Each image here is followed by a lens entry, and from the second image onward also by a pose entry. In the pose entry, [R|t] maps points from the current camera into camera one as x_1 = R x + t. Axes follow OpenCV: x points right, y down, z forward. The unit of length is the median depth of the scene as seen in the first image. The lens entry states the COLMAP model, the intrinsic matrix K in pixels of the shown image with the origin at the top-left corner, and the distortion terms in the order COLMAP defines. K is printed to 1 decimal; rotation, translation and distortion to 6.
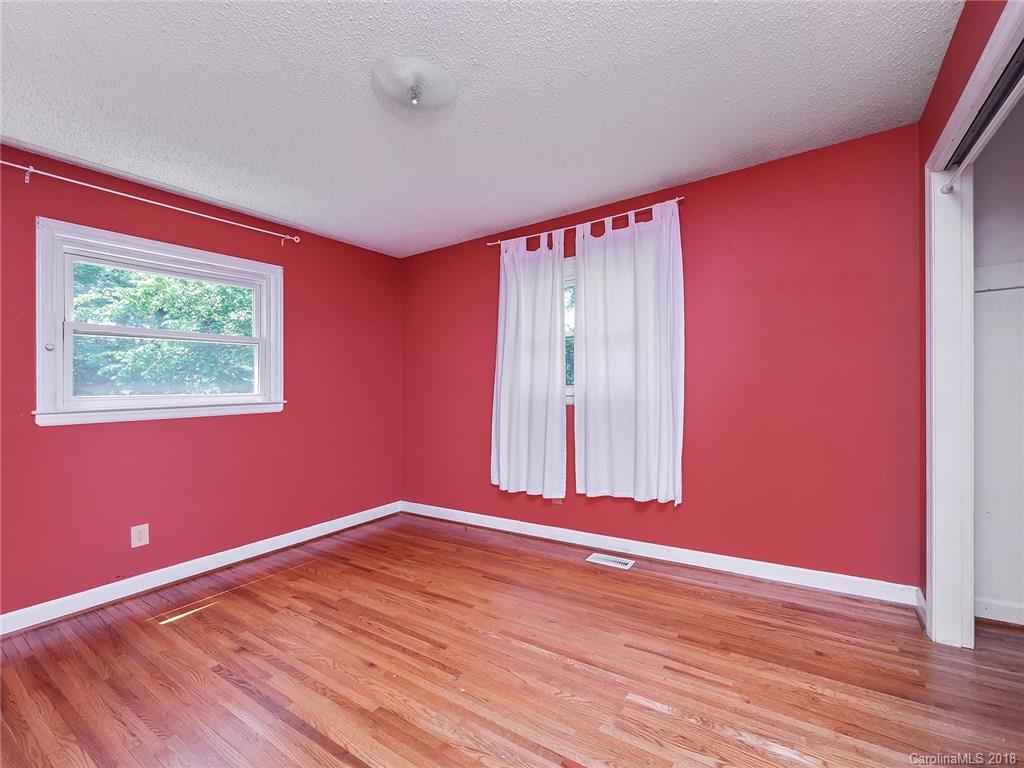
lens RADIAL K [[437.4, 0, 514.3], [0, 437.4, 386.0], [0, 0, 1]] dist [-0.005101, 0.000461]
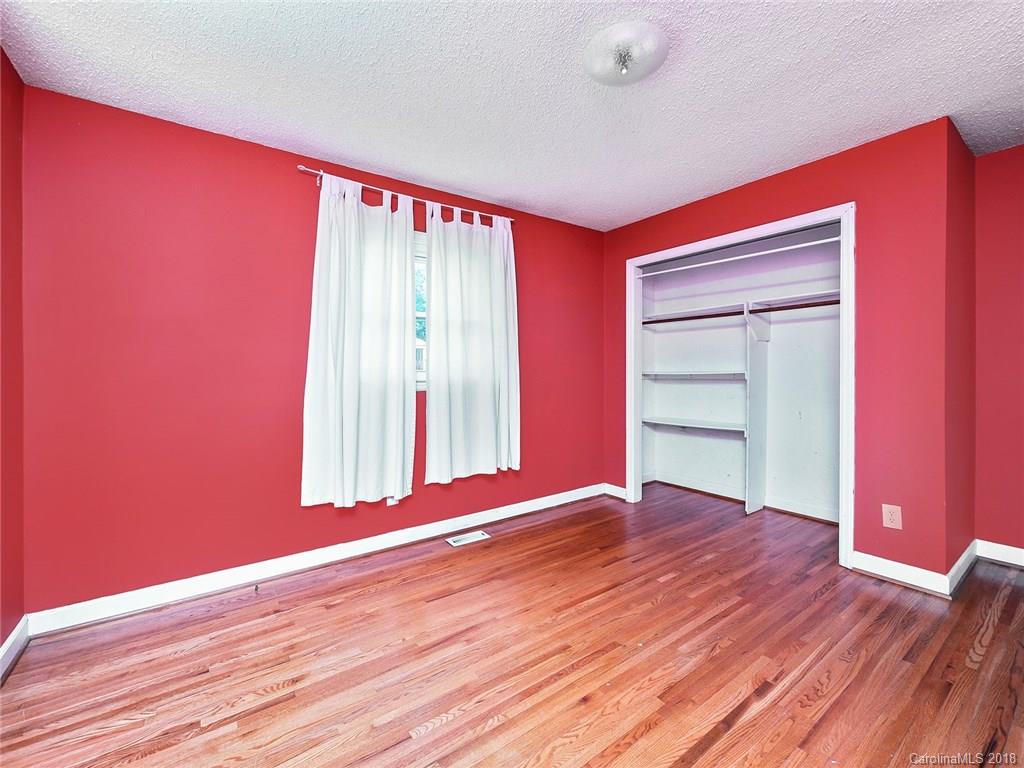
lens RADIAL K [[437.4, 0, 517.0], [0, 437.4, 379.5], [0, 0, 1]] dist [-0.005101, 0.000461]
pose [[0.359493, 0.002988, 0.933143, -0.726172], [-0.003789, 0.999991, -0.001742, 0.021078], [-0.933140, -0.002909, 0.359501, 0.521304]]
